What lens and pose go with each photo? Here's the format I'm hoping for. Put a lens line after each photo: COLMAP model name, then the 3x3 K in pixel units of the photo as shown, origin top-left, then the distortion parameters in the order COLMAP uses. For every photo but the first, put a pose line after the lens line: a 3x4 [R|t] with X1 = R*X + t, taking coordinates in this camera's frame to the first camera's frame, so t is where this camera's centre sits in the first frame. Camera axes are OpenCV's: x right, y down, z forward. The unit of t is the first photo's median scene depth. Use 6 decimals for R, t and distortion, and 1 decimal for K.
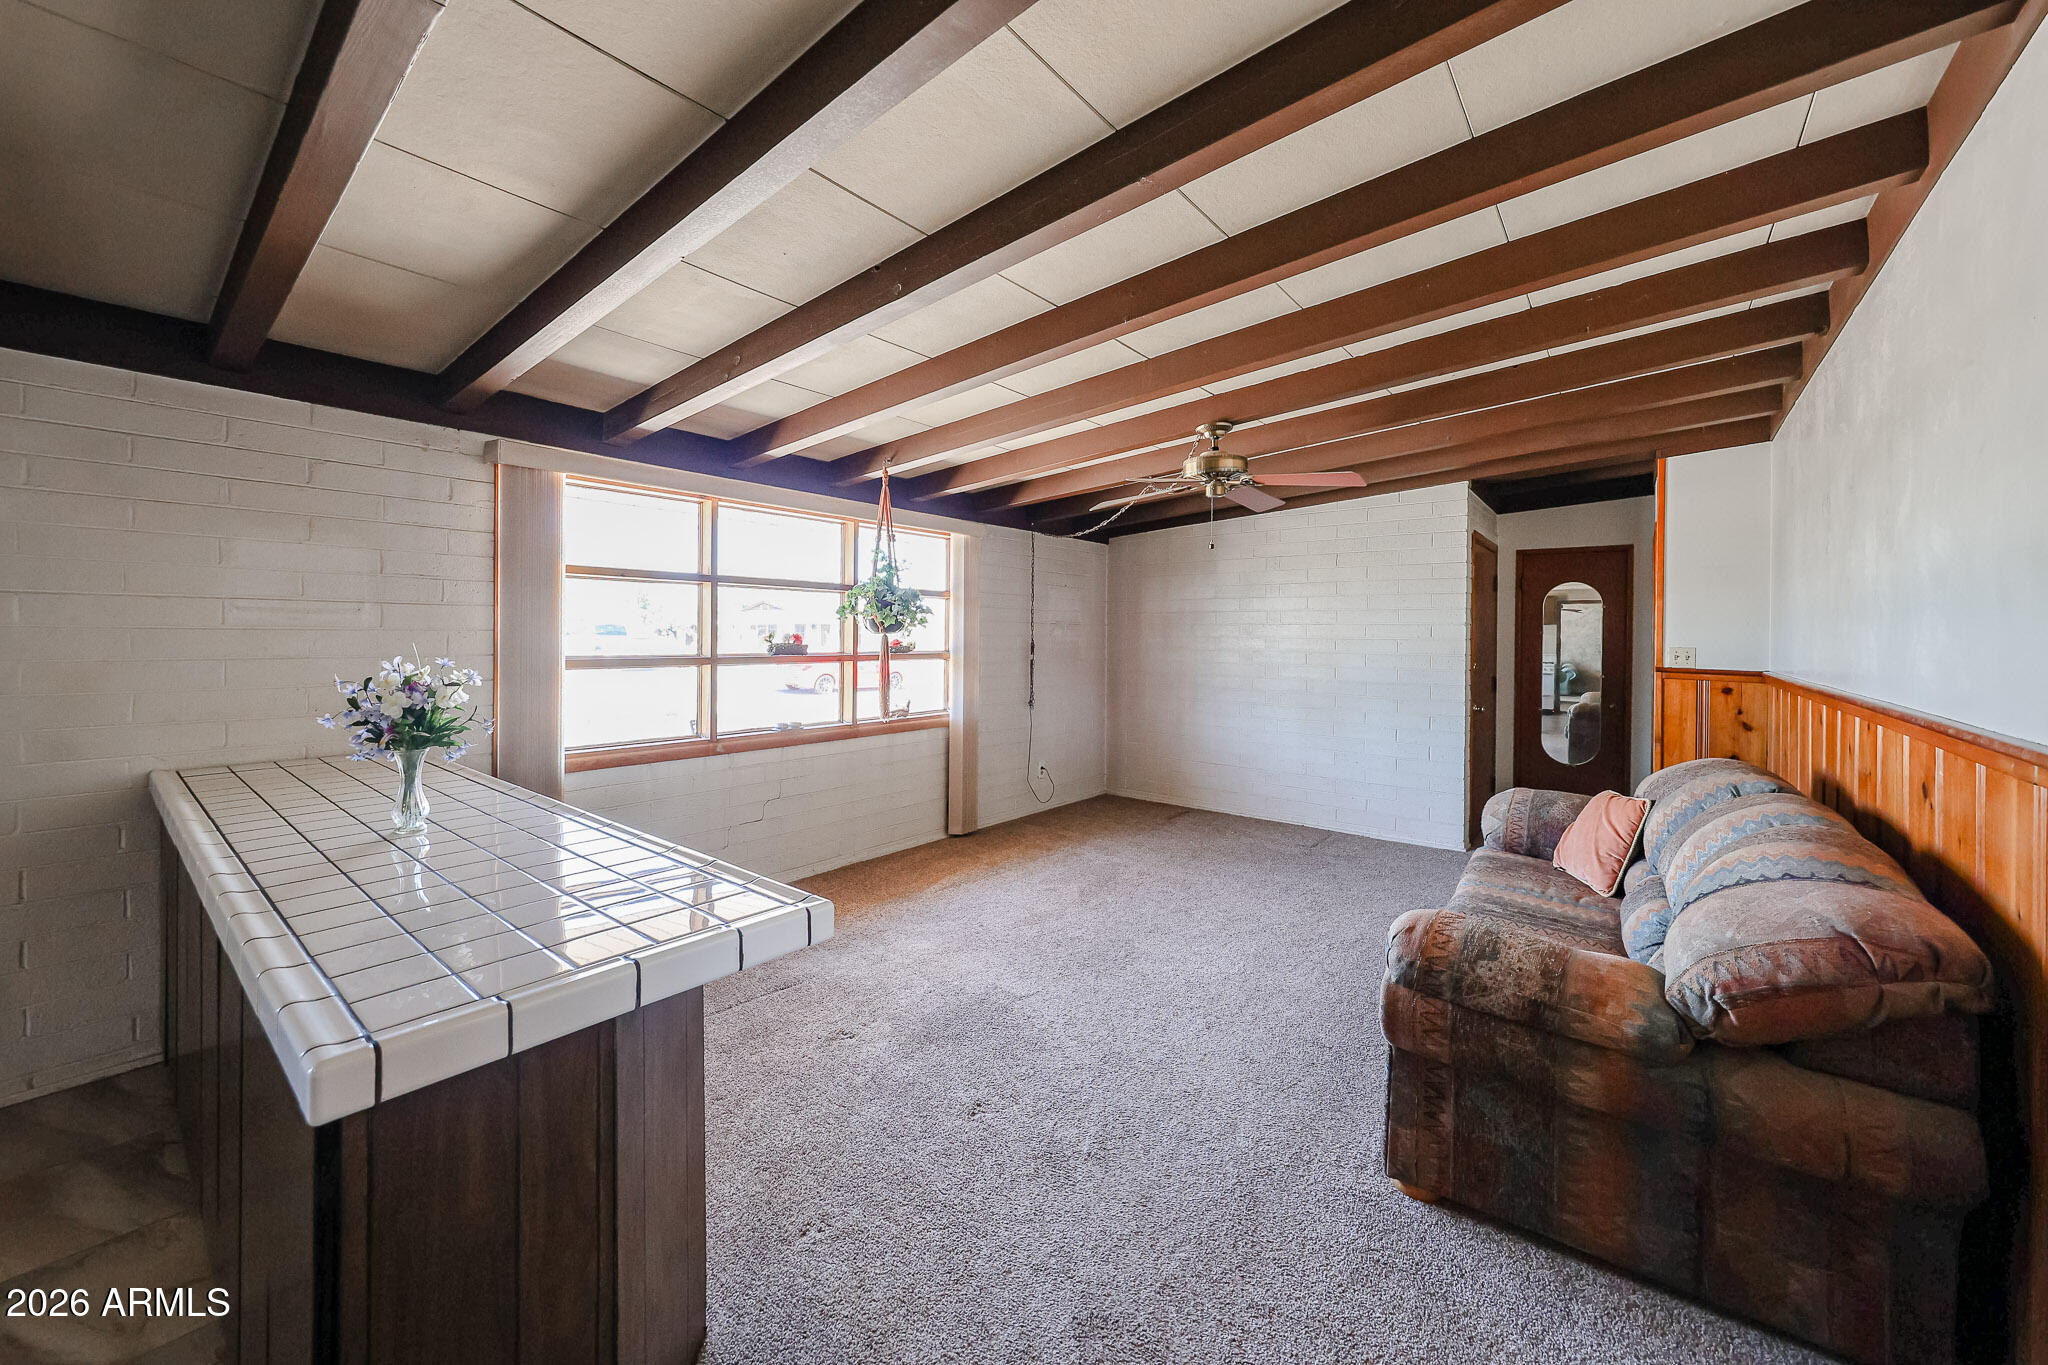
lens RADIAL K [[763.8, 0, 1018.9], [0, 763.8, 639.8], [0, 0, 1]] dist [-0.017344, -0.000021]
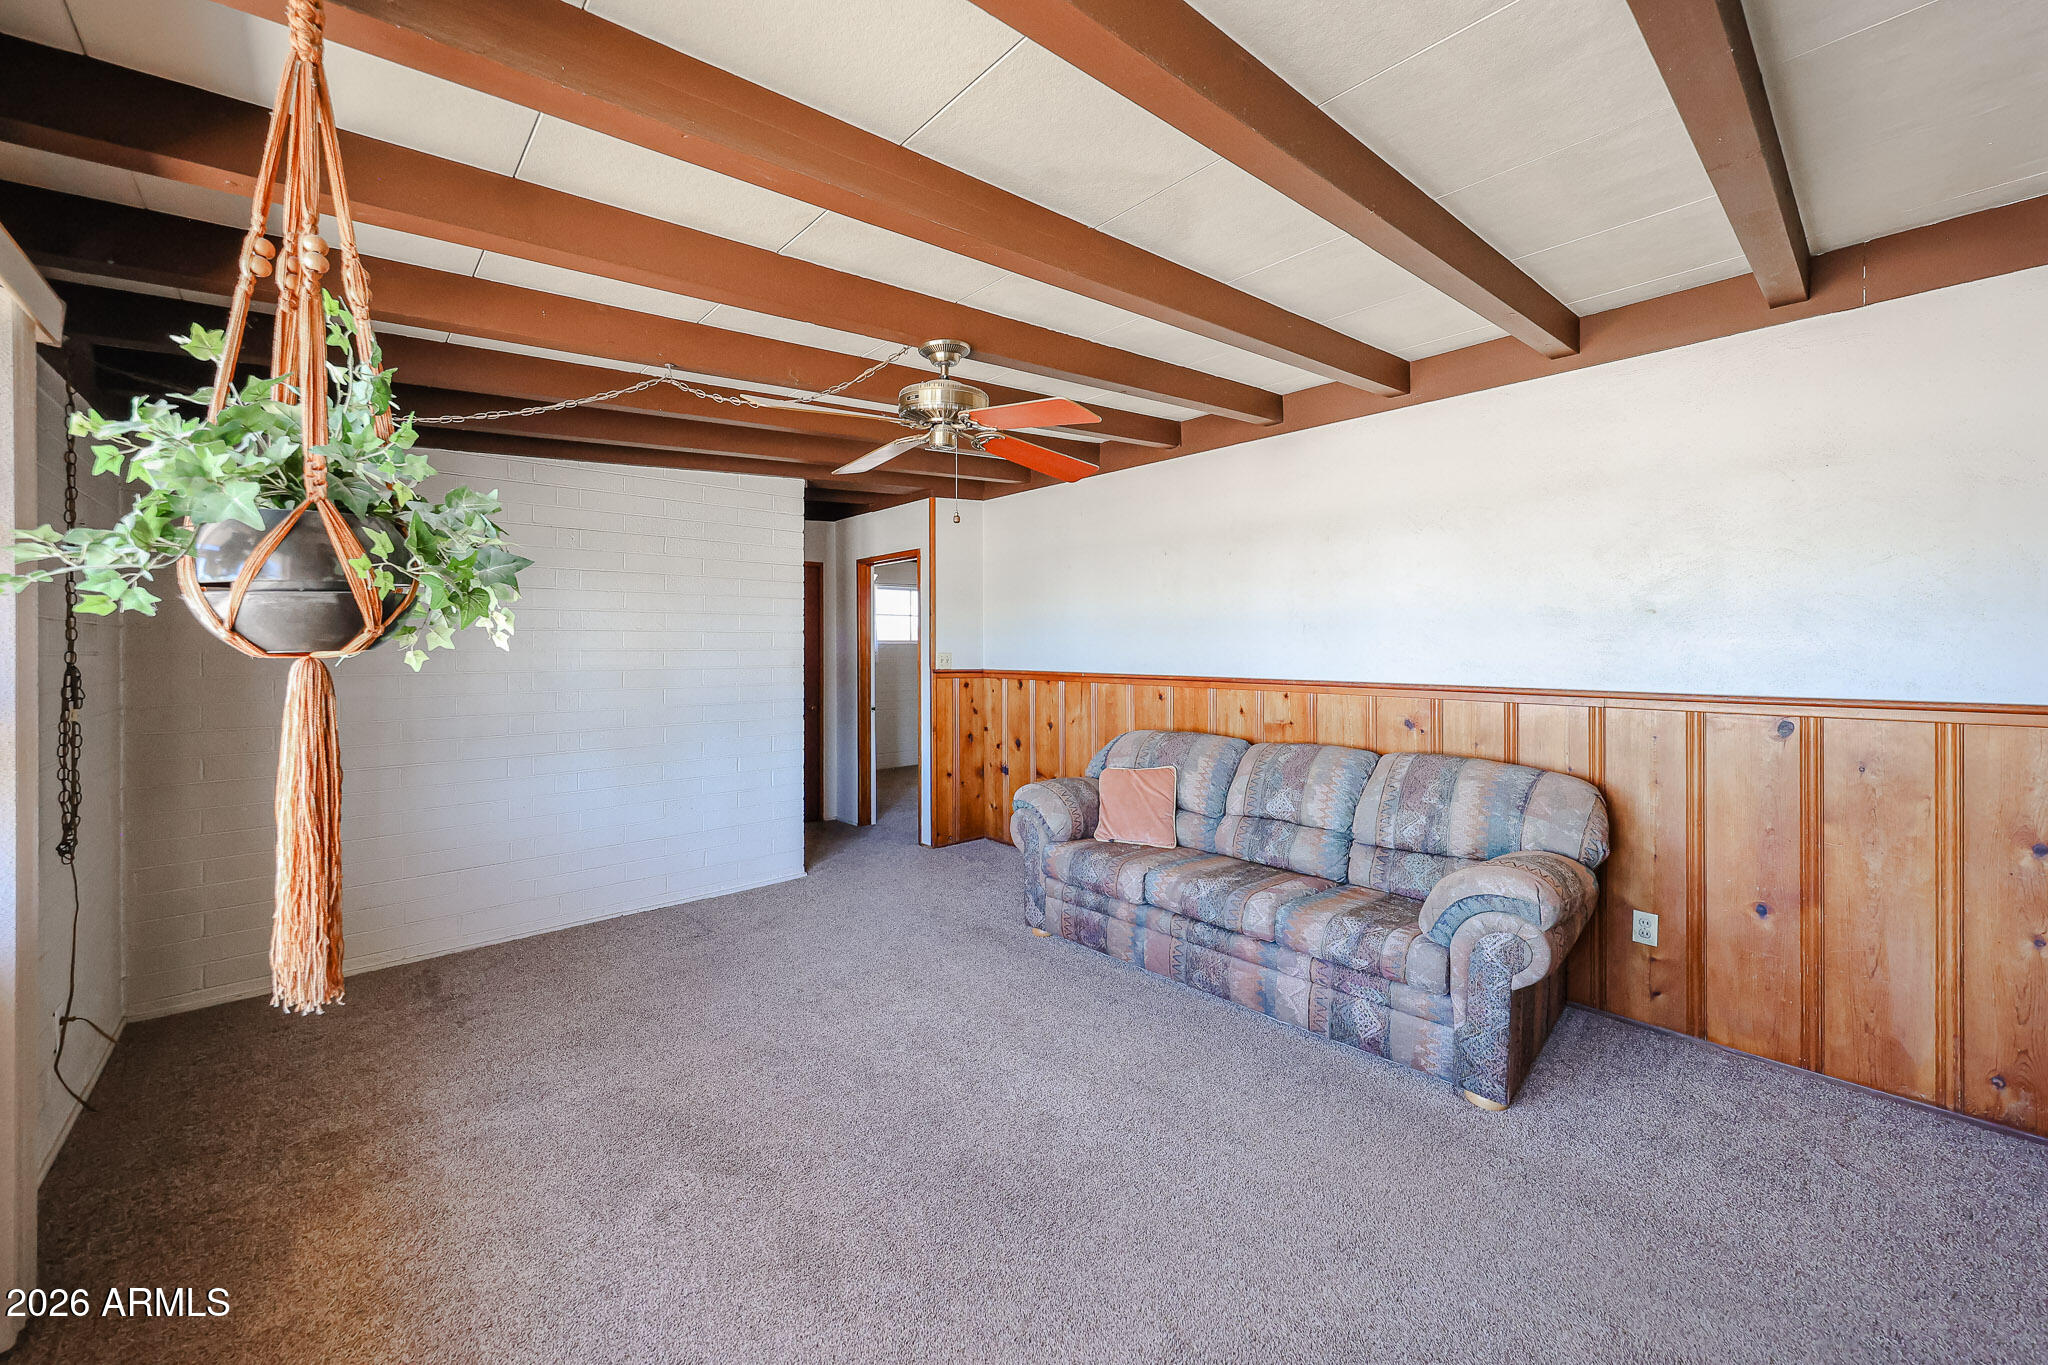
lens RADIAL K [[763.8, 0, 1018.9], [0, 763.8, 639.8], [0, 0, 1]] dist [-0.017344, -0.000021]
pose [[0.152039, -0.002939, 0.988370, -0.348534], [0.009735, 0.999952, 0.001475, -0.012099], [-0.988326, 0.009397, 0.152061, 0.680958]]
